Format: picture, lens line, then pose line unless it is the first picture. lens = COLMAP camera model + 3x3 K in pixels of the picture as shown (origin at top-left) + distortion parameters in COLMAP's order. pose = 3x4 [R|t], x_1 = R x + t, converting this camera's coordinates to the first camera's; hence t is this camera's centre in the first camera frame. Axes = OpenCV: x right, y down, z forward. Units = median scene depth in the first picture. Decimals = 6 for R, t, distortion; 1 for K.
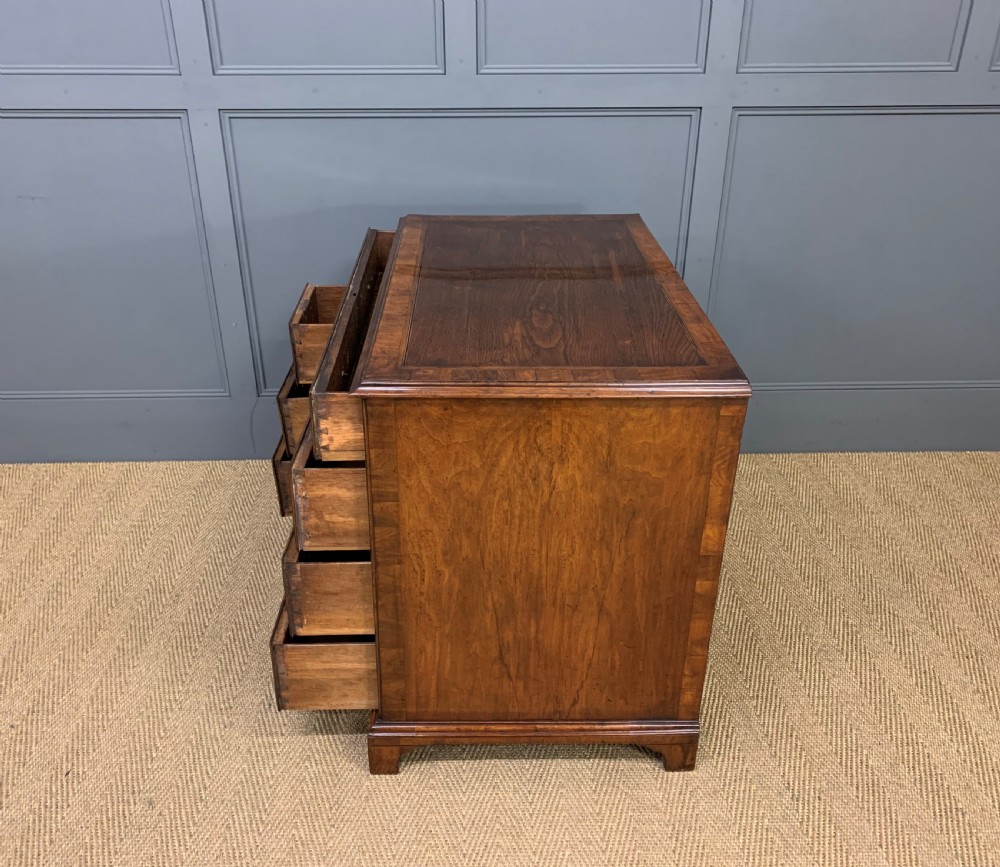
lens RADIAL K [[892.6, 0, 493.5], [0, 892.6, 427.7], [0, 0, 1]] dist [0.022106, -0.001213]
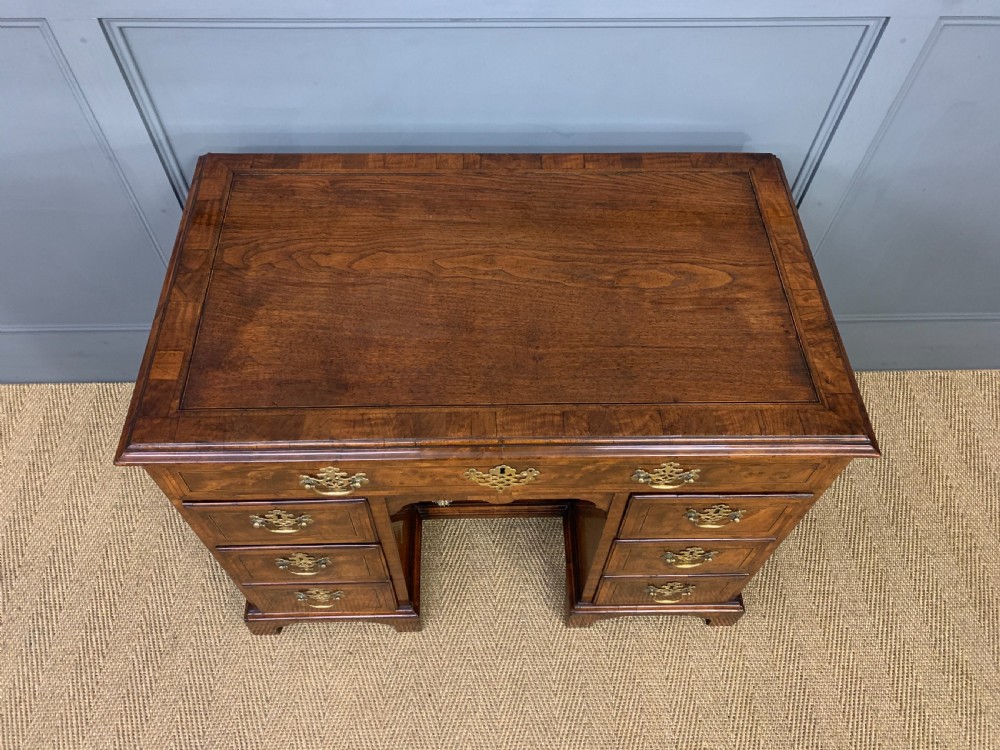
lens RADIAL K [[766.8, 0, 494.8], [0, 766.8, 367.7], [0, 0, 1]] dist [0.028875, -0.012080]
pose [[0.999833, 0.009197, 0.015778, -0.047010], [-0.015660, 0.876267, 0.481571, -0.417274], [-0.009397, -0.481738, 0.876265, 0.440779]]
